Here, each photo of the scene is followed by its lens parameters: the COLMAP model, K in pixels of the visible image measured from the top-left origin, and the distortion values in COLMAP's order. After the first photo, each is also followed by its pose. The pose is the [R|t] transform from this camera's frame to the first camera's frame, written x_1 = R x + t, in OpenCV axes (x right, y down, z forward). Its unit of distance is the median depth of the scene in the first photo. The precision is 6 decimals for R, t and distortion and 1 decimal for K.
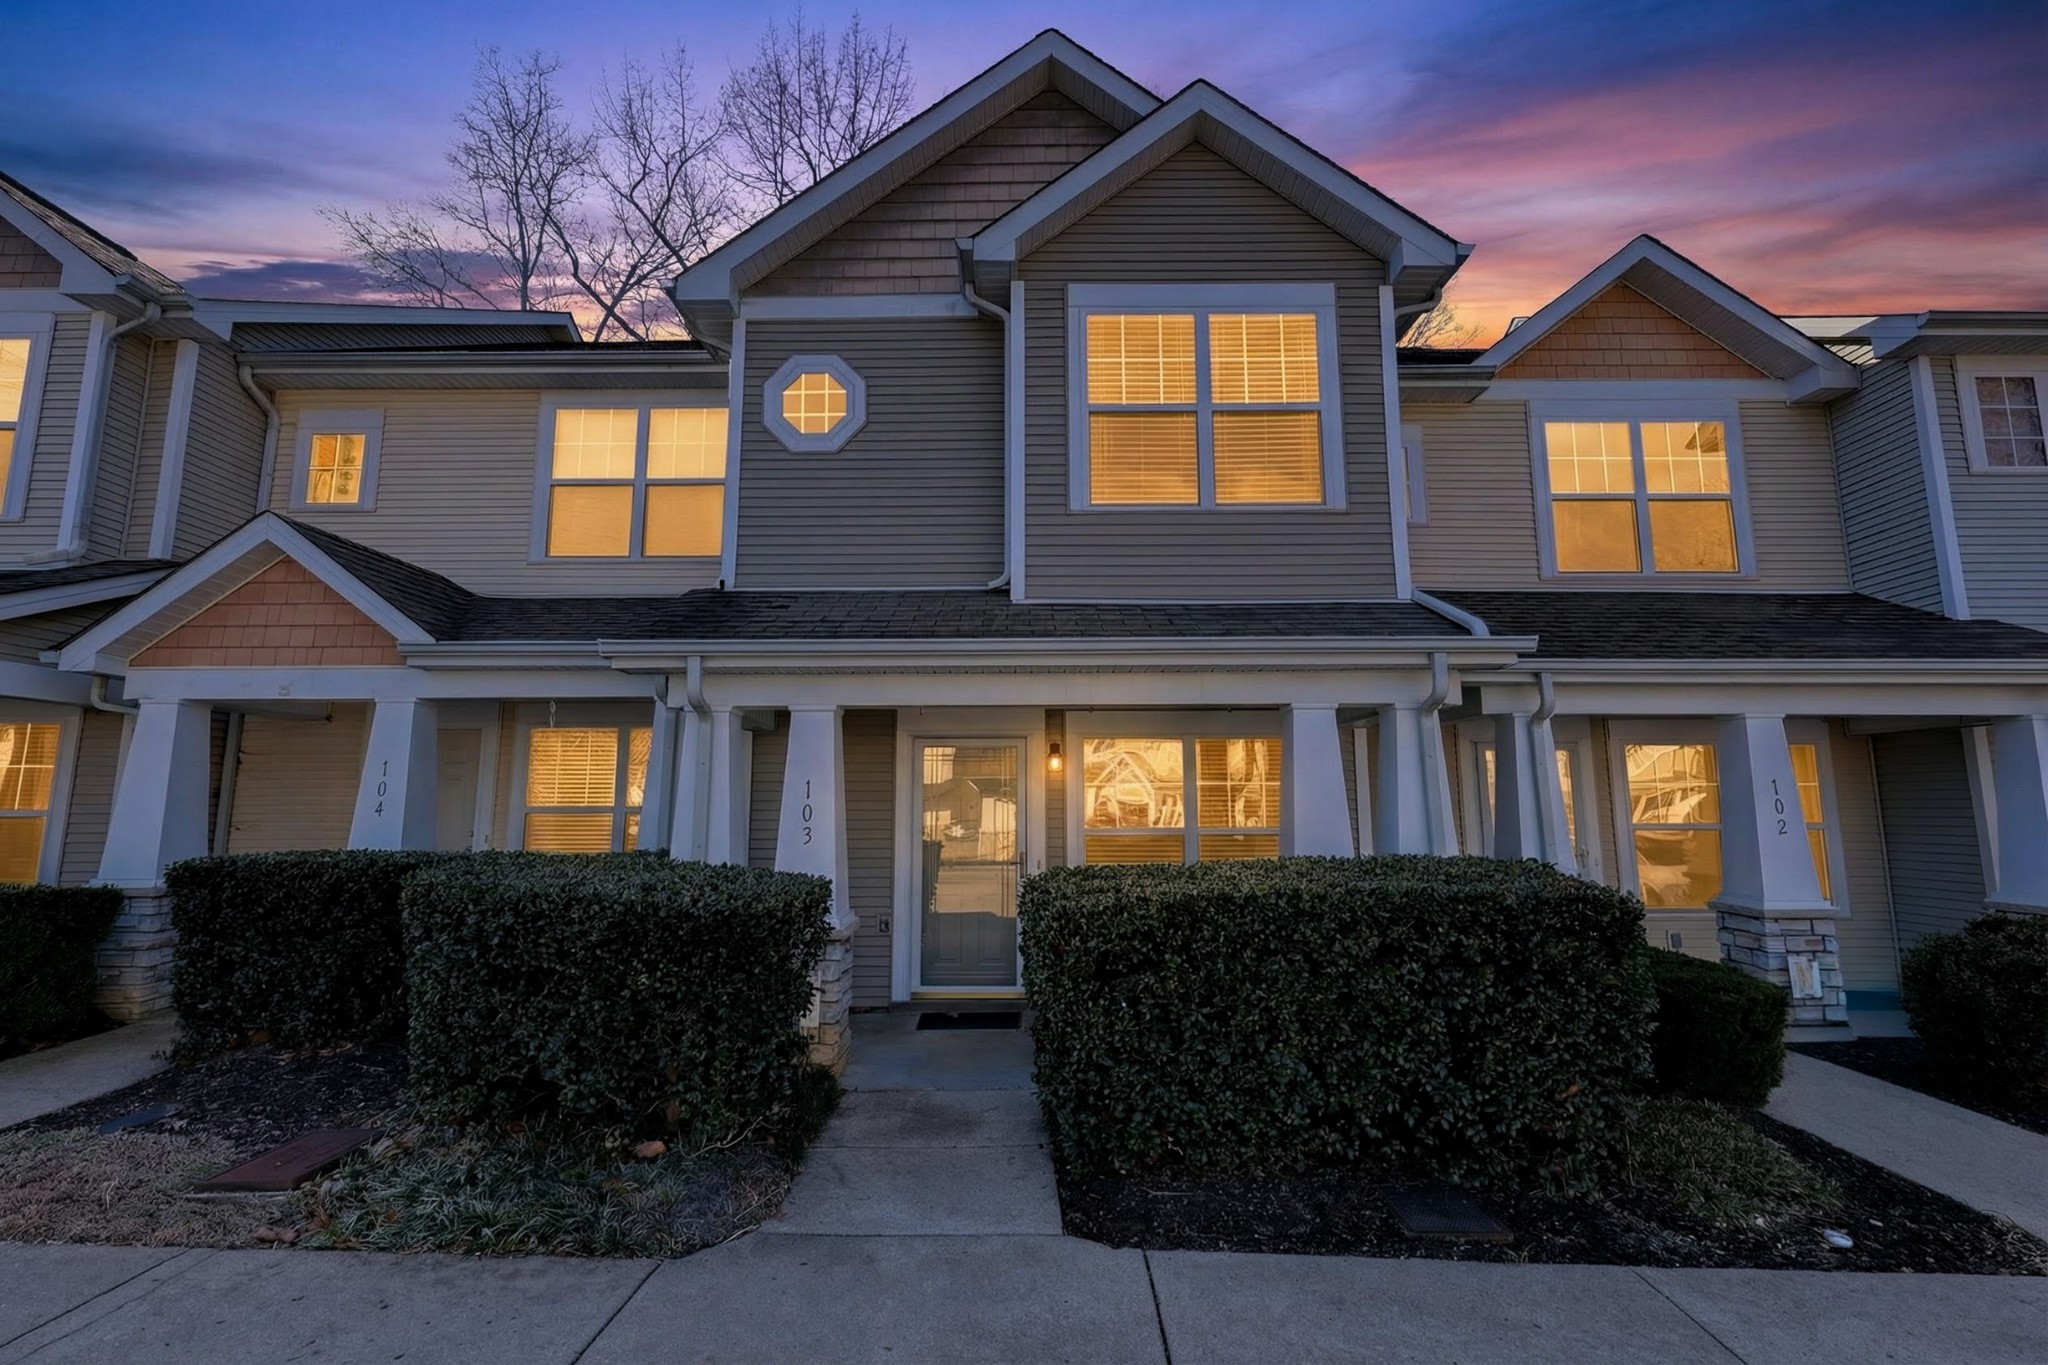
lens RADIAL K [[901.8, 0, 1022.2], [0, 901.8, 722.7], [0, 0, 1]] dist [0.004888, 0.003711]
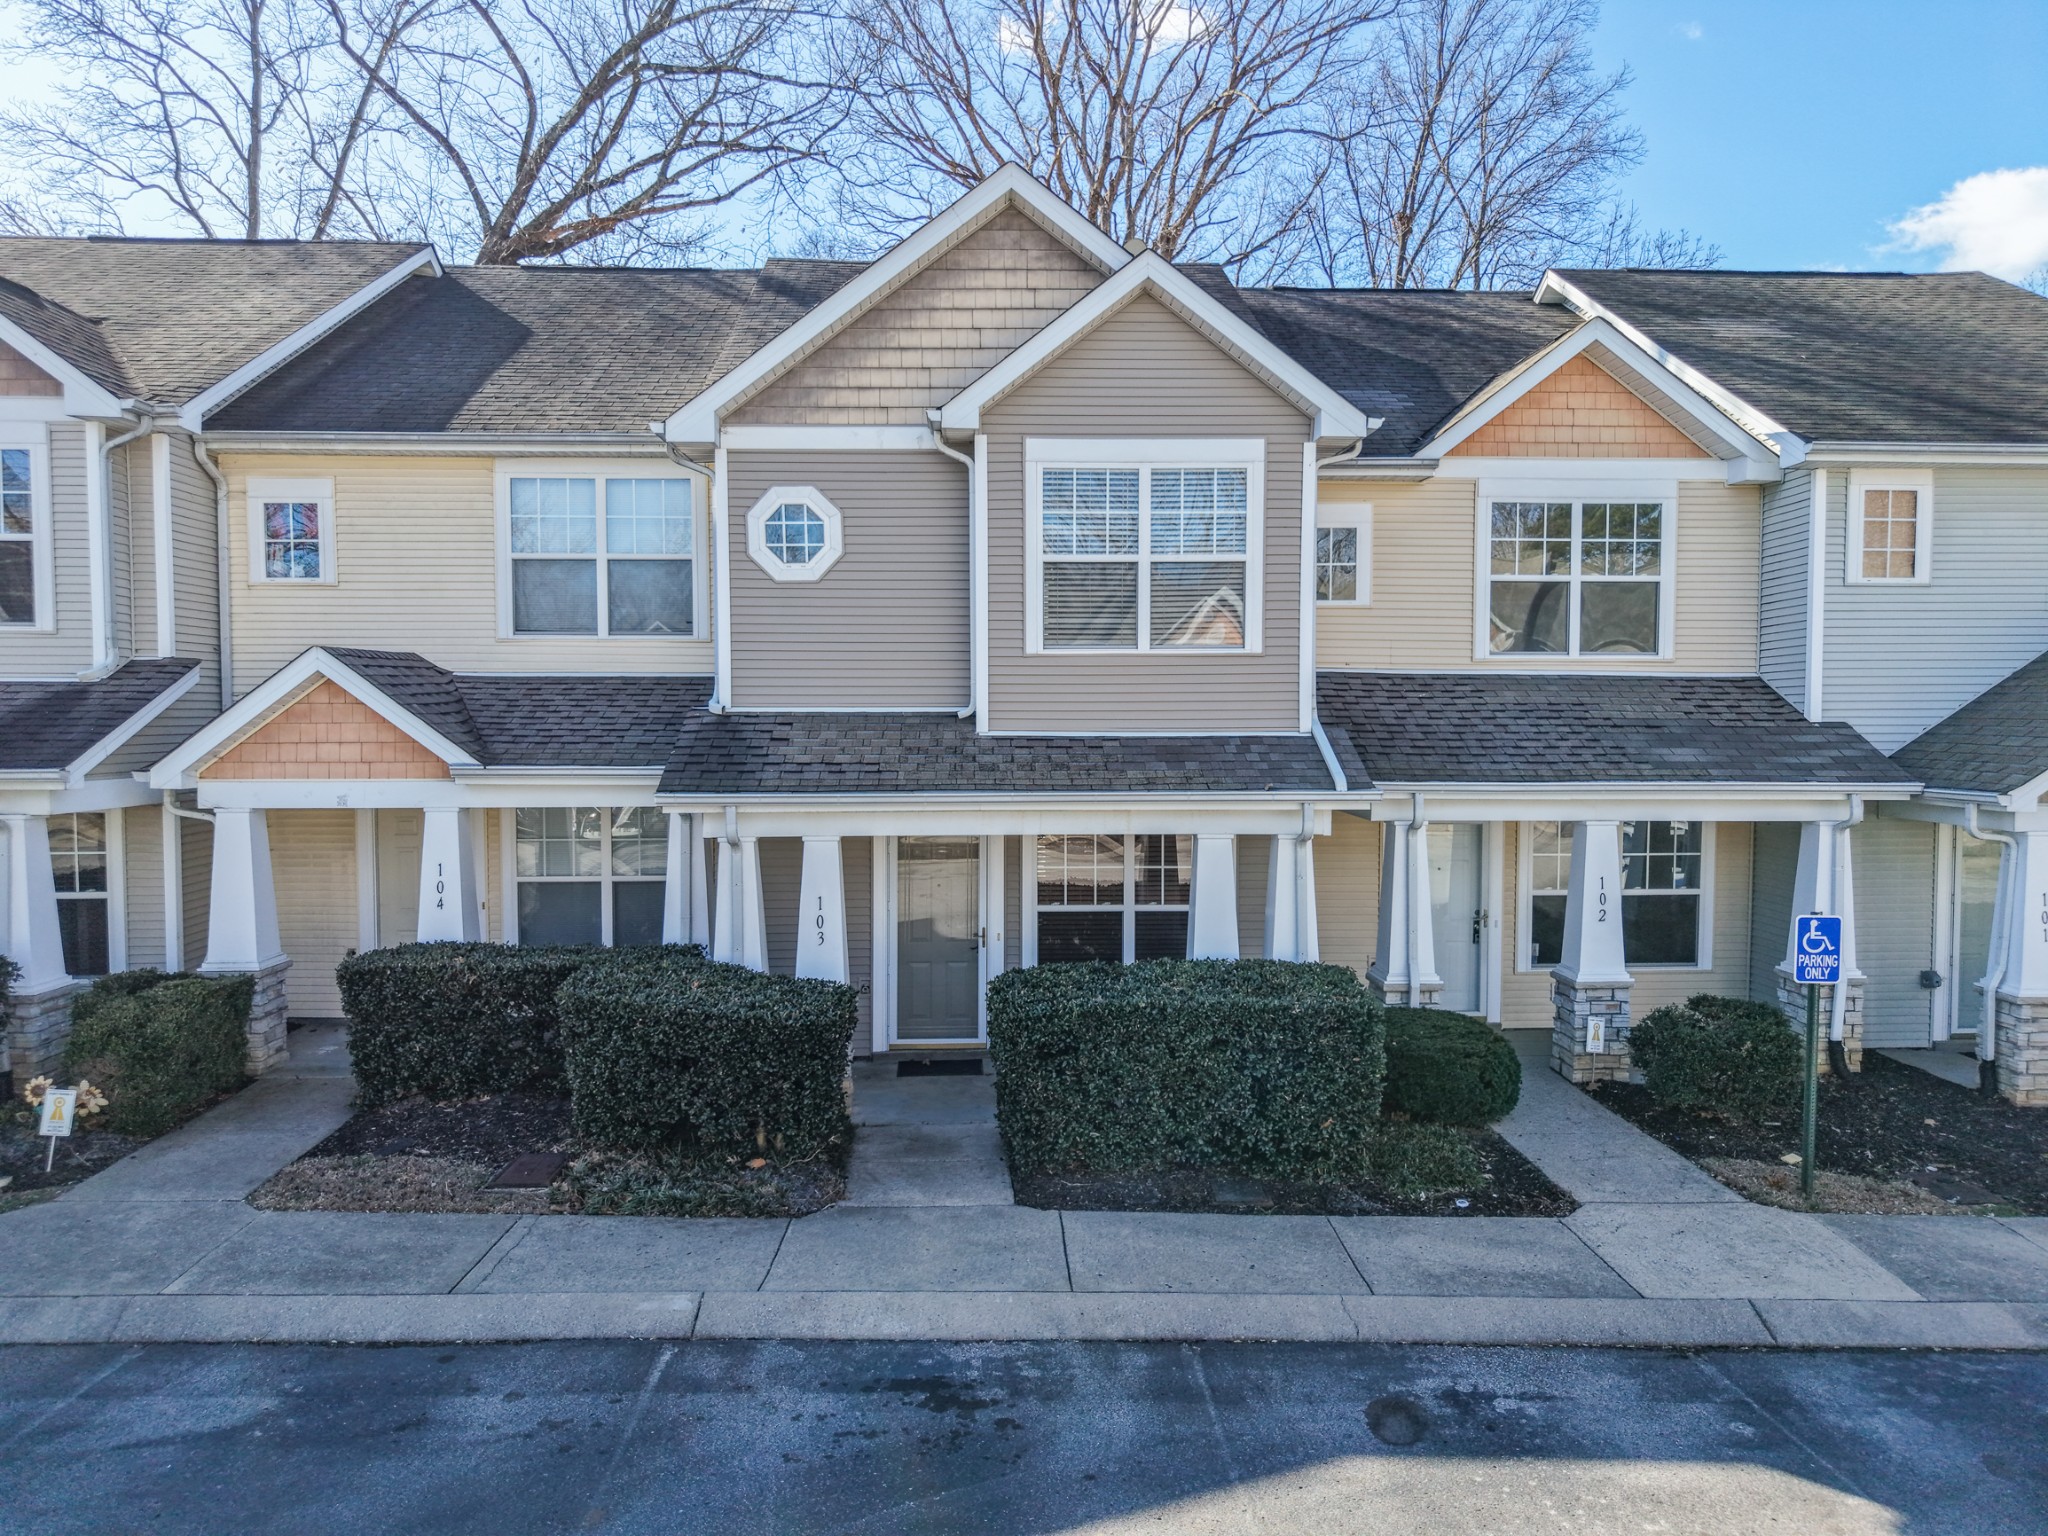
lens RADIAL K [[1562.3, 0, 1013.4], [0, 1562.3, 797.0], [0, 0, 1]] dist [0.056538, -0.037497]
pose [[0.999310, -0.001293, 0.037126, -0.060808], [-0.005811, 0.981654, 0.190583, -0.696007], [-0.036692, -0.190667, 0.980969, -1.616750]]
